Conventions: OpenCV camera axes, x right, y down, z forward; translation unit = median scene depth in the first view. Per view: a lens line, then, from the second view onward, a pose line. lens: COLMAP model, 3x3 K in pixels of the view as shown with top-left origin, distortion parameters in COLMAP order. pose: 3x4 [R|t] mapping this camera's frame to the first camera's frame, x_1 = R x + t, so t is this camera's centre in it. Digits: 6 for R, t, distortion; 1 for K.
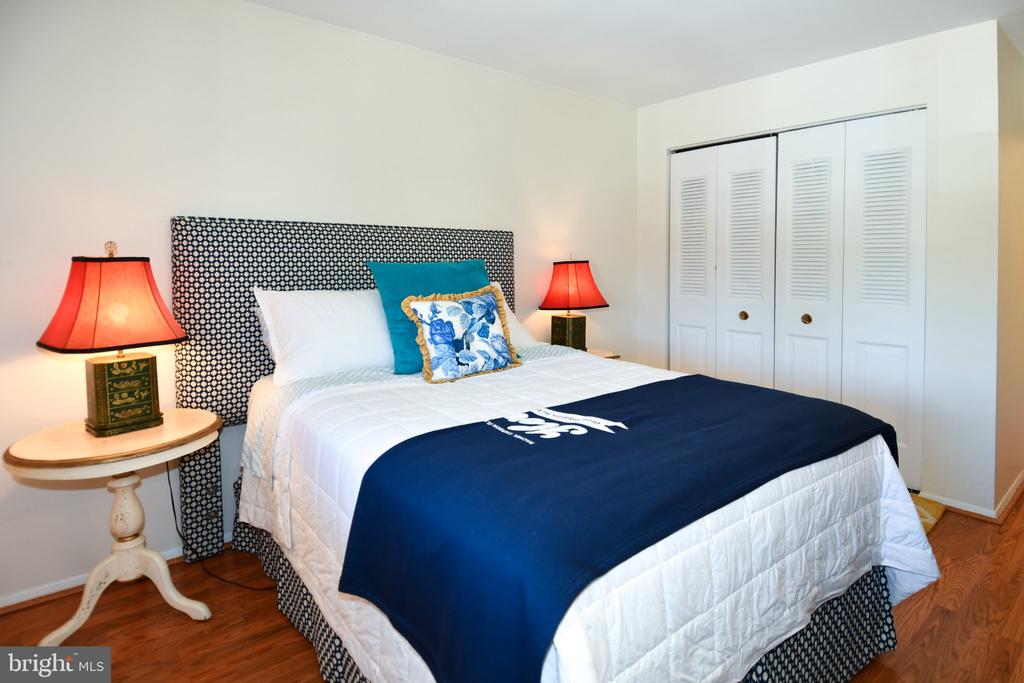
lens RADIAL K [[560.9, 0, 512.0], [0, 560.9, 341.5], [0, 0, 1]] dist [-0.000051, -0.000907]
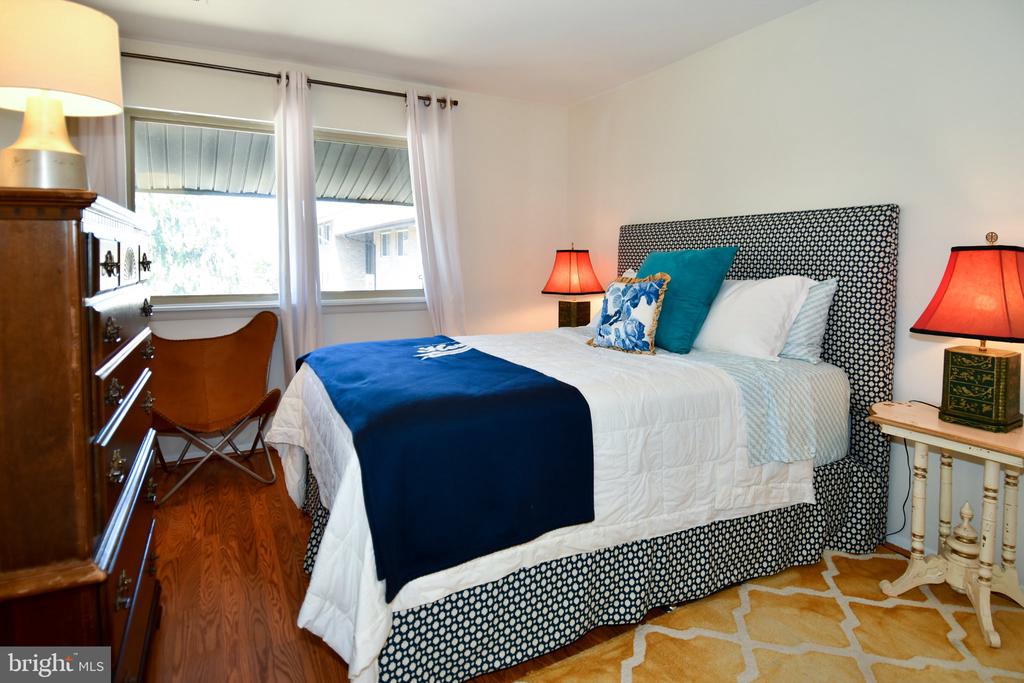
lens RADIAL K [[560.9, 0, 512.0], [0, 560.9, 341.5], [0, 0, 1]] dist [-0.000051, -0.000907]
pose [[-0.235353, 0.147516, -0.960650, 1.064619], [-0.137070, 0.973498, 0.183070, -0.133978], [0.962196, 0.174762, -0.208895, 1.014194]]
